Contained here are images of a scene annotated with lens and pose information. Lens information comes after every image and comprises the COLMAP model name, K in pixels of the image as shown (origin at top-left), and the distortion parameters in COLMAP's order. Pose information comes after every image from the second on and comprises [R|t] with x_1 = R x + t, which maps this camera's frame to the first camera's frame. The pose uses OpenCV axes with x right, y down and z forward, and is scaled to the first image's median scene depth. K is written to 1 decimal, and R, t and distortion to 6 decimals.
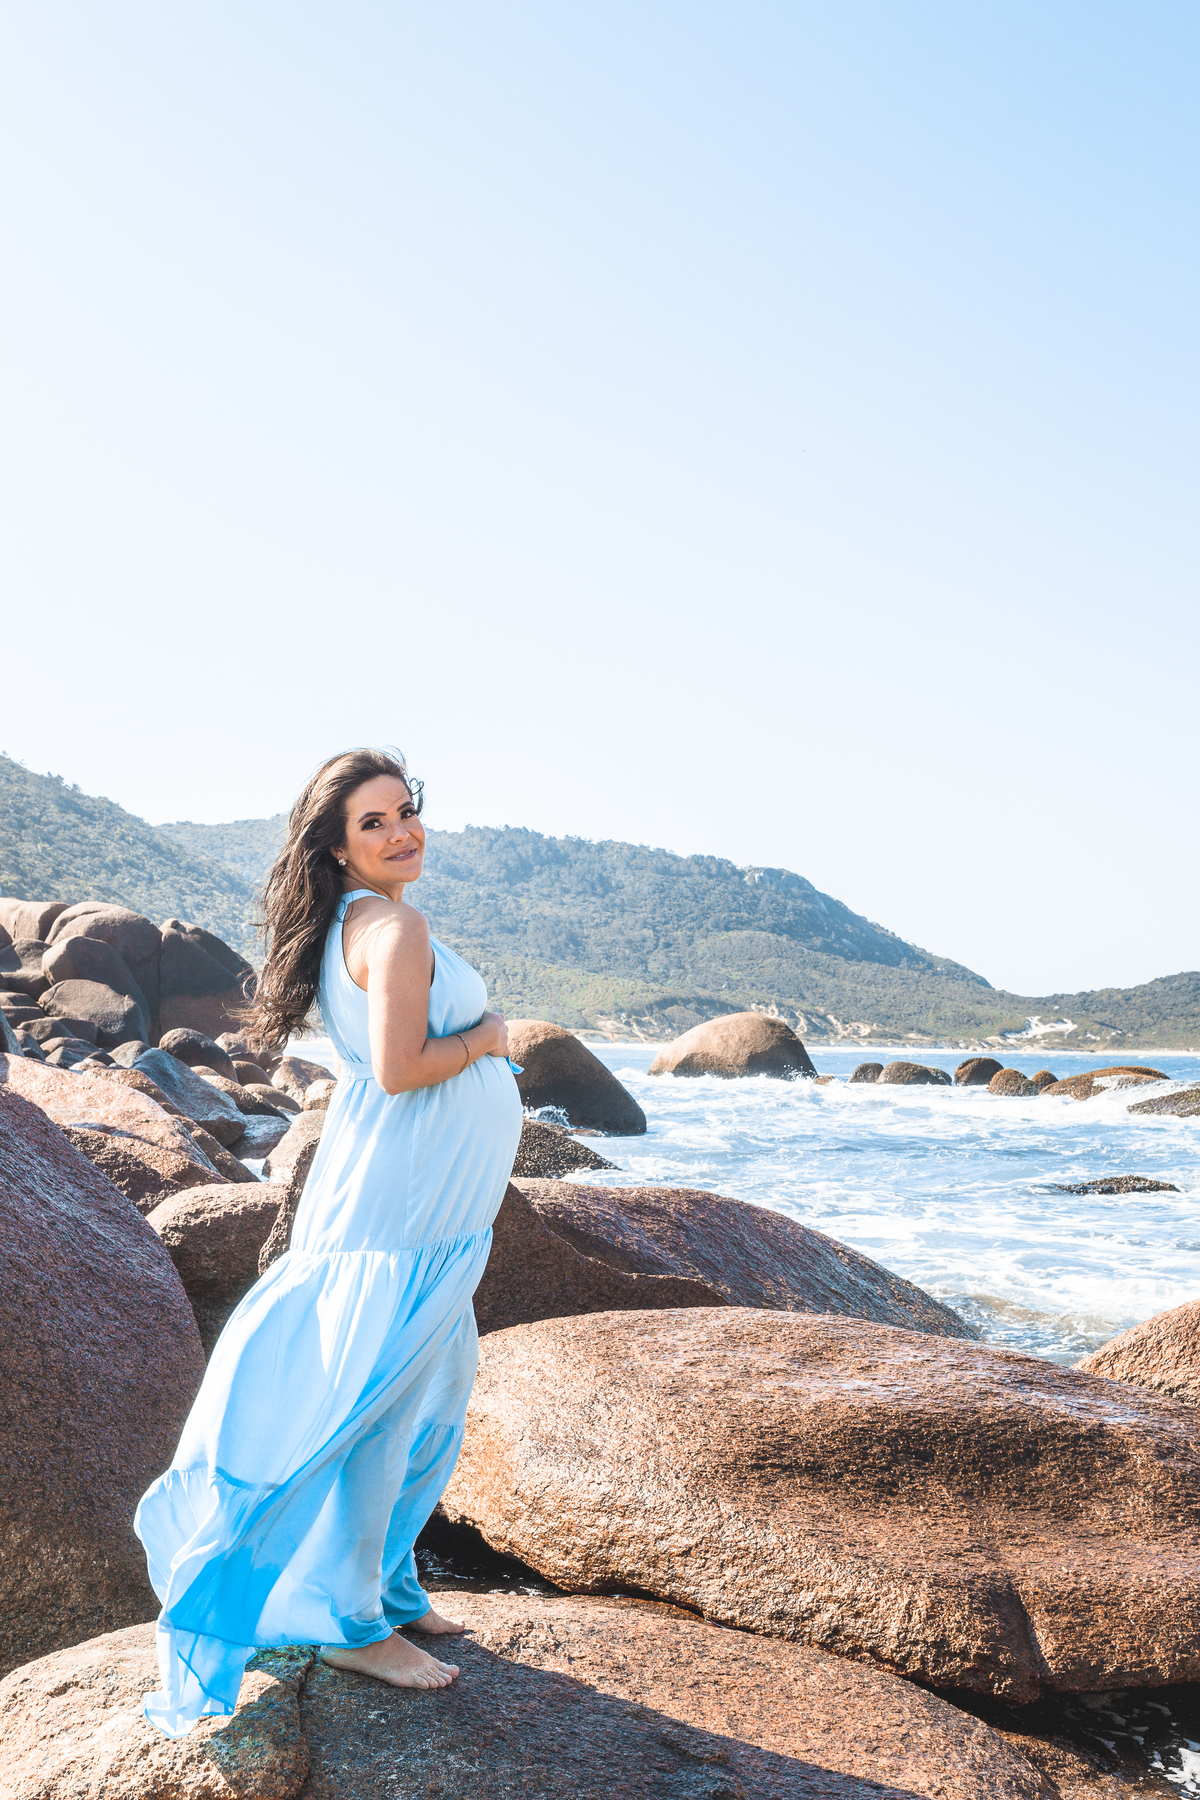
lens RADIAL K [[1706.4, 0, 473.4], [0, 1706.4, 1008.7], [0, 0, 1]] dist [0.004023, 0.000000]
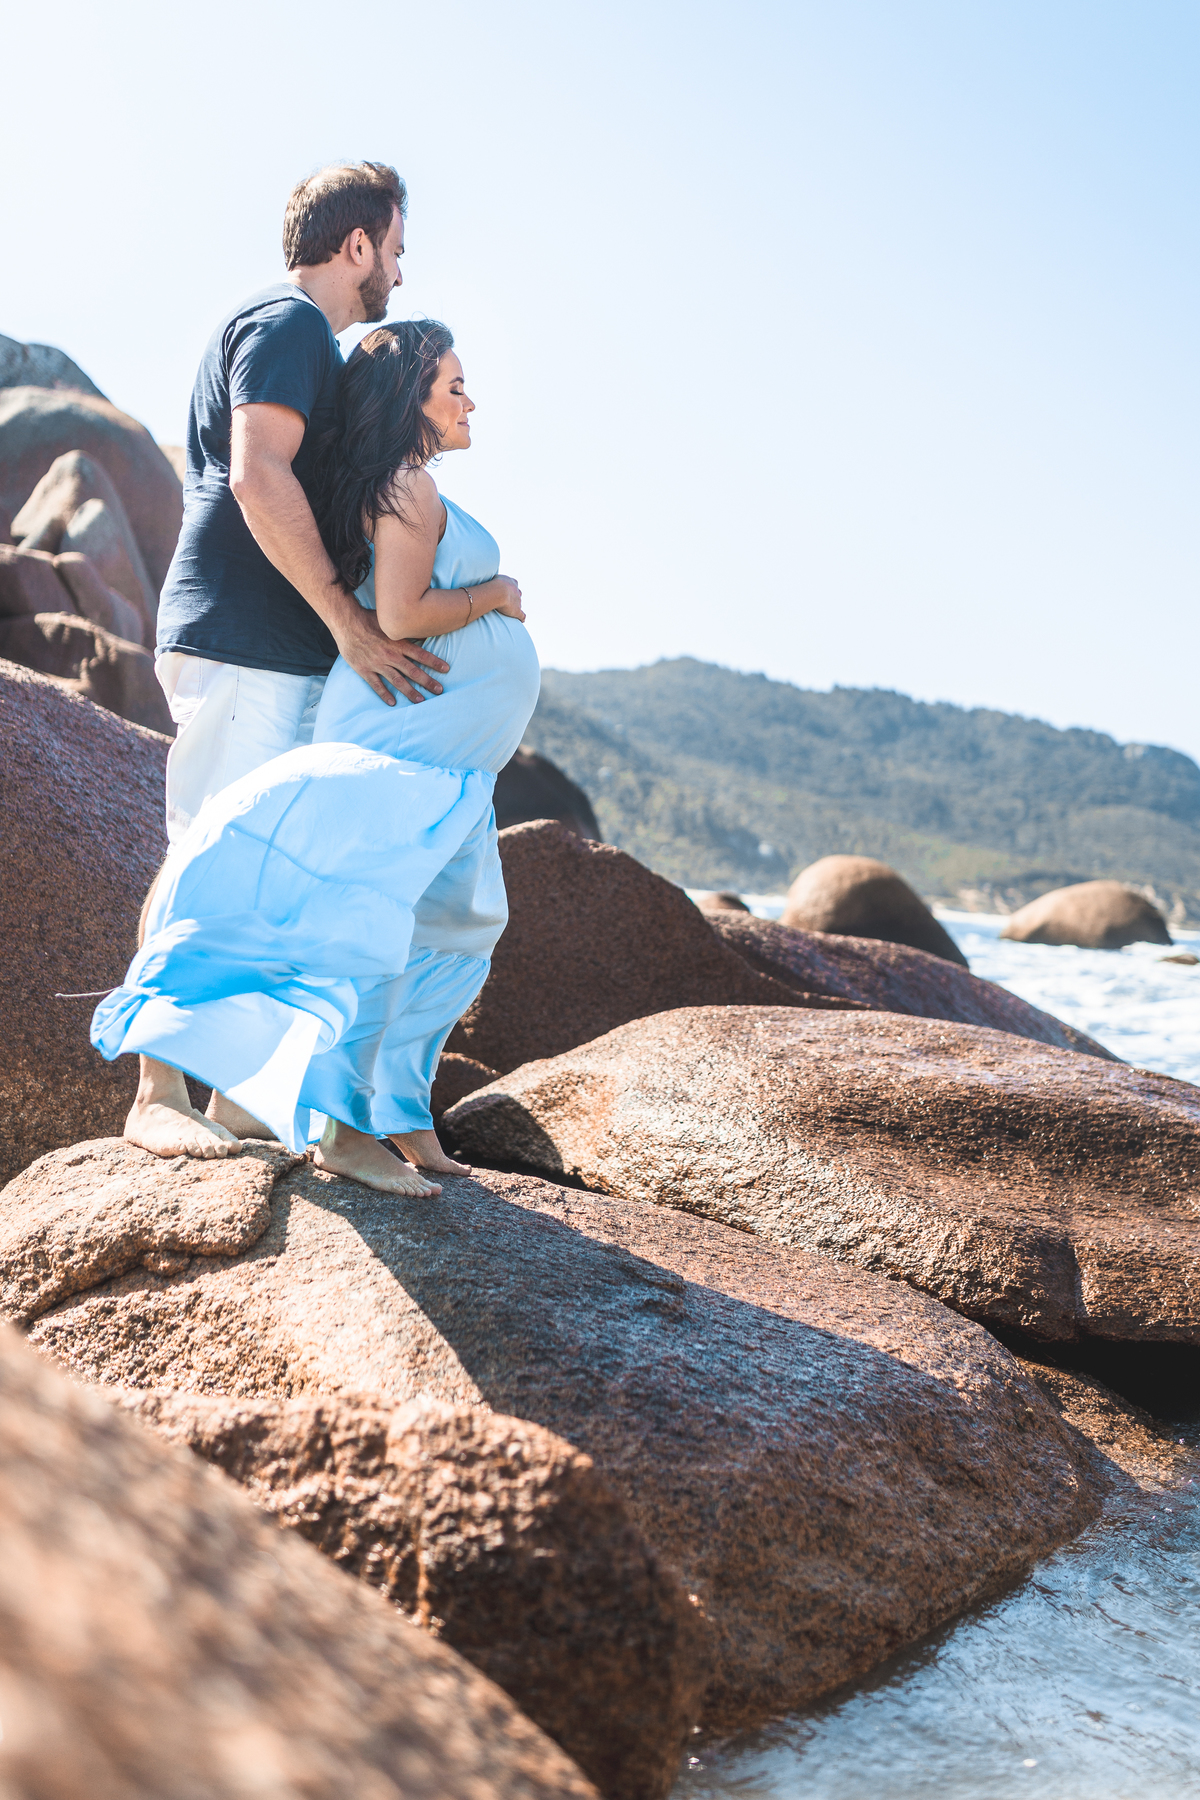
lens RADIAL K [[1706.4, 0, 573.6], [0, 1706.4, 910.7], [0, 0, 1]] dist [0.004023, 0.000000]
pose [[0.987128, 0.060516, -0.148040, 0.152943], [-0.056458, 0.997909, 0.031465, 0.119197], [0.149635, -0.022702, 0.988481, -0.033182]]
